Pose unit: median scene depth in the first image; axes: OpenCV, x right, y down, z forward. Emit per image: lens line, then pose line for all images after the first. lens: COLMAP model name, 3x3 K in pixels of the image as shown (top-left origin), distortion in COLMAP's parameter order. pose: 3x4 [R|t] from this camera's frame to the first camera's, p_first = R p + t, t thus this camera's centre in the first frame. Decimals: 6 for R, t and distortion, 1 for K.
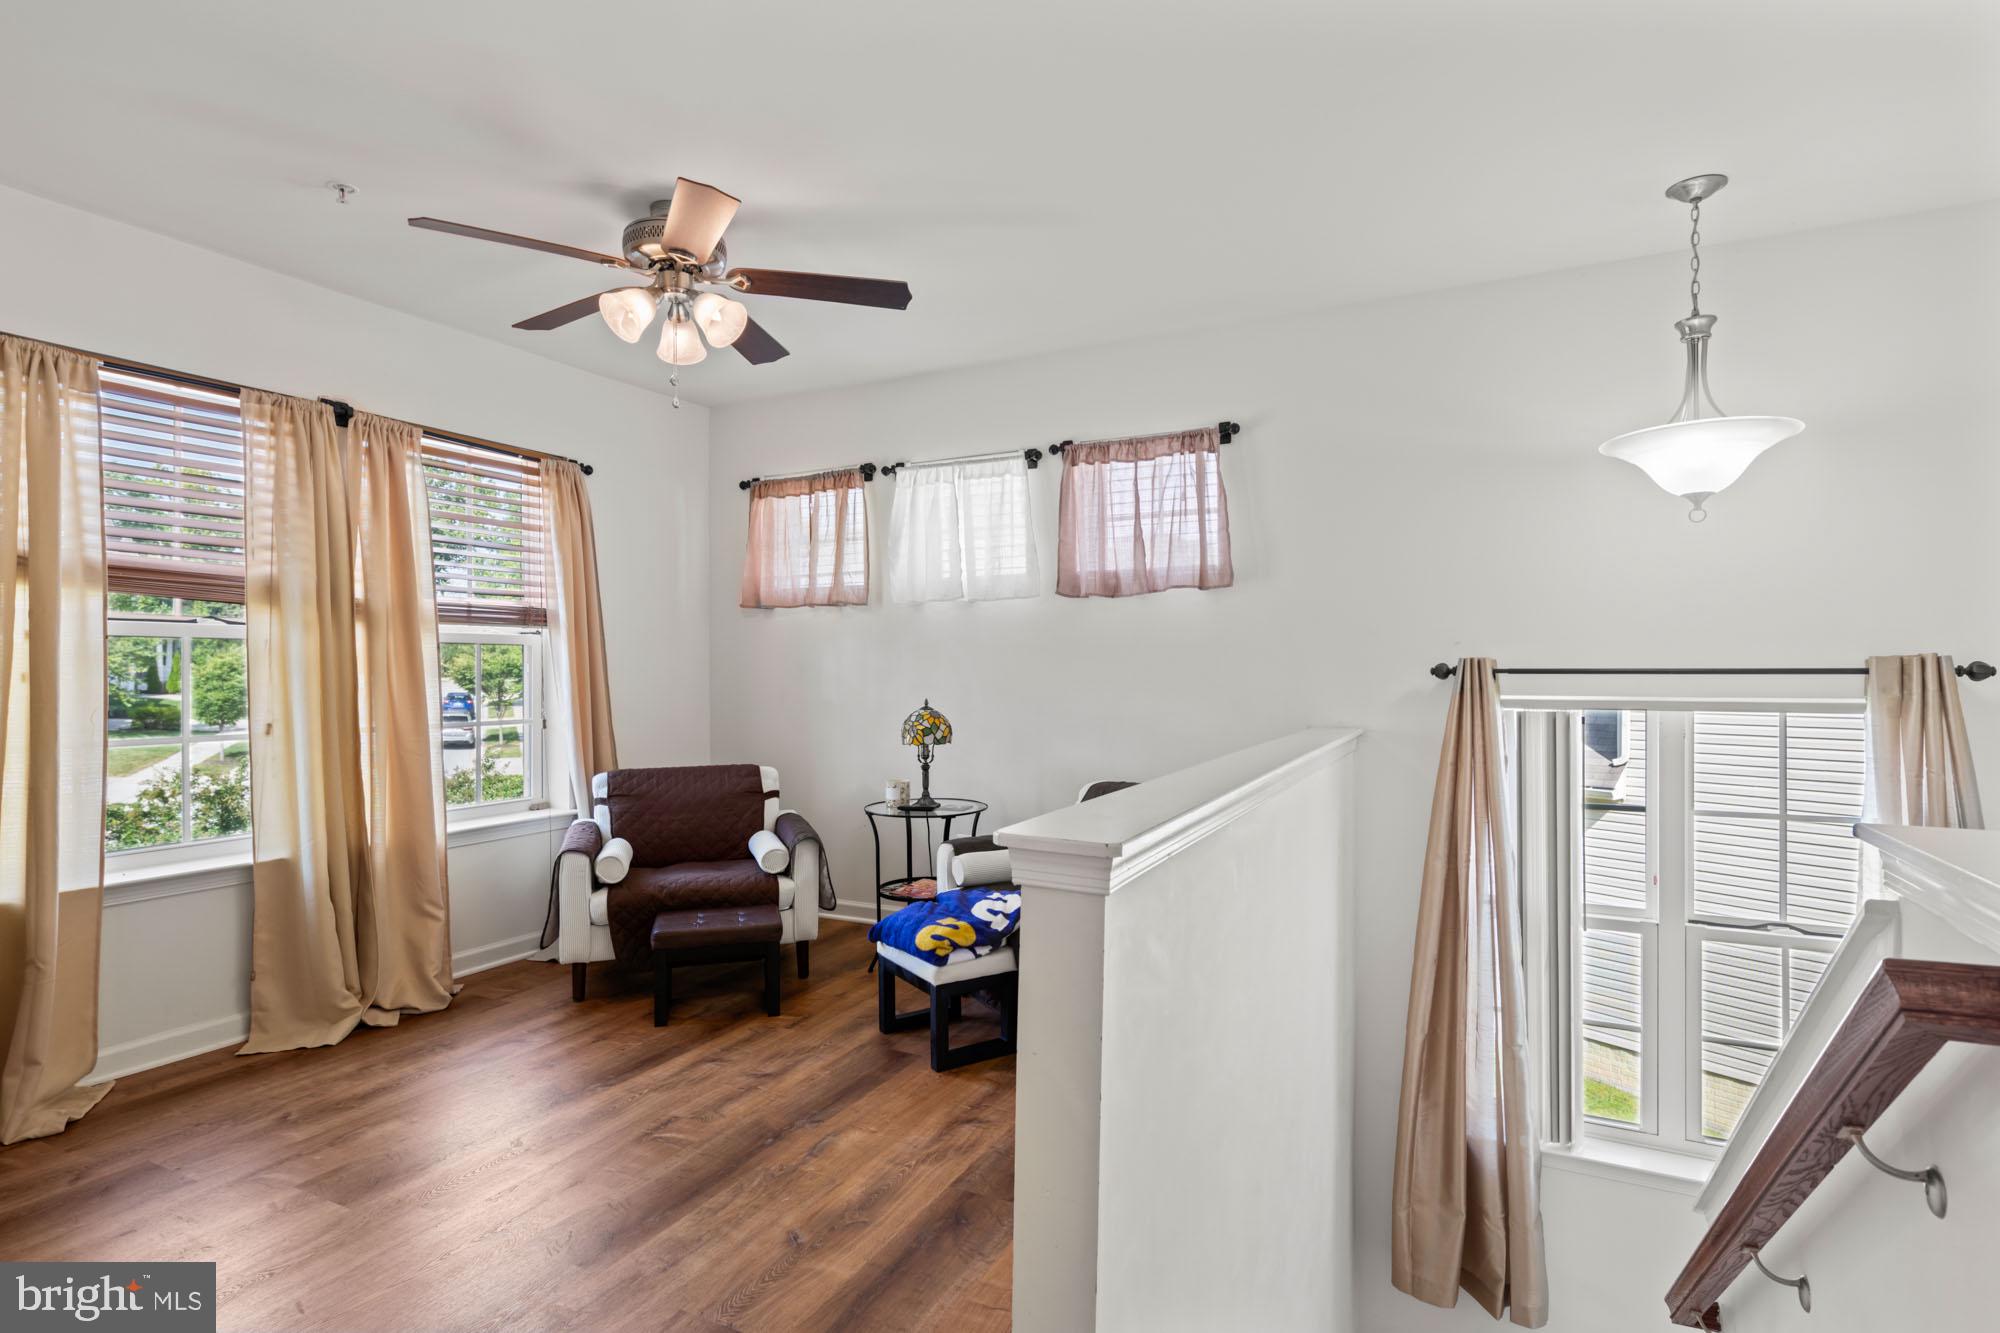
lens RADIAL K [[1007.8, 0, 1000.0], [0, 1007.8, 666.5], [0, 0, 1]] dist [-0.001790, 0.000331]
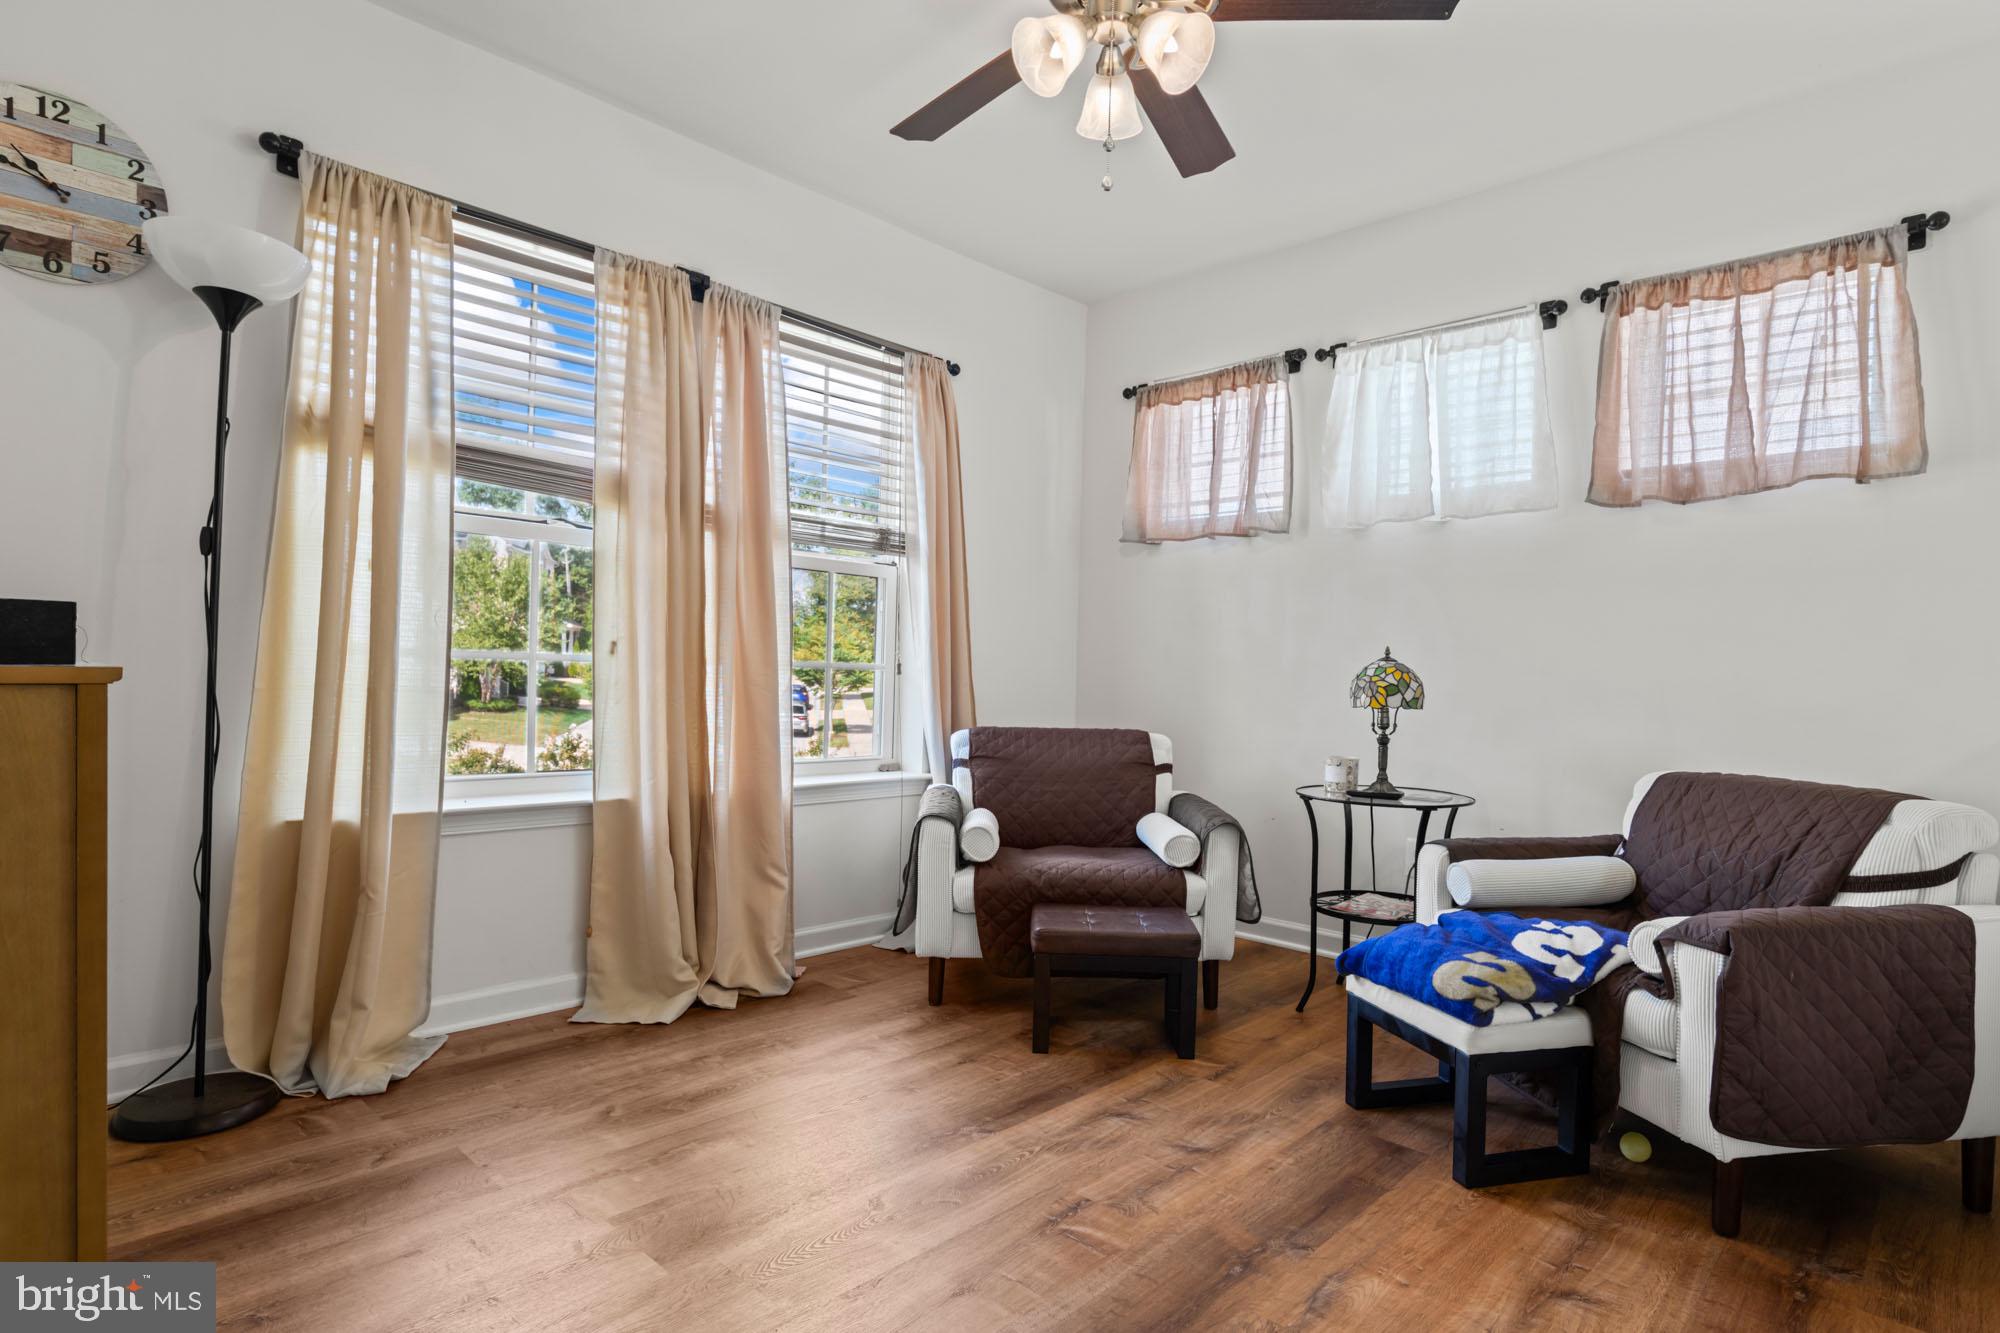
lens RADIAL K [[1035.0, 0, 1002.0], [0, 1035.0, 681.5], [0, 0, 1]] dist [-0.003588, -0.000604]
pose [[0.955784, 0.032146, -0.292308, -0.142297], [-0.030469, 0.999483, 0.010291, 0.068531], [0.292488, -0.000929, 0.956269, 0.240320]]
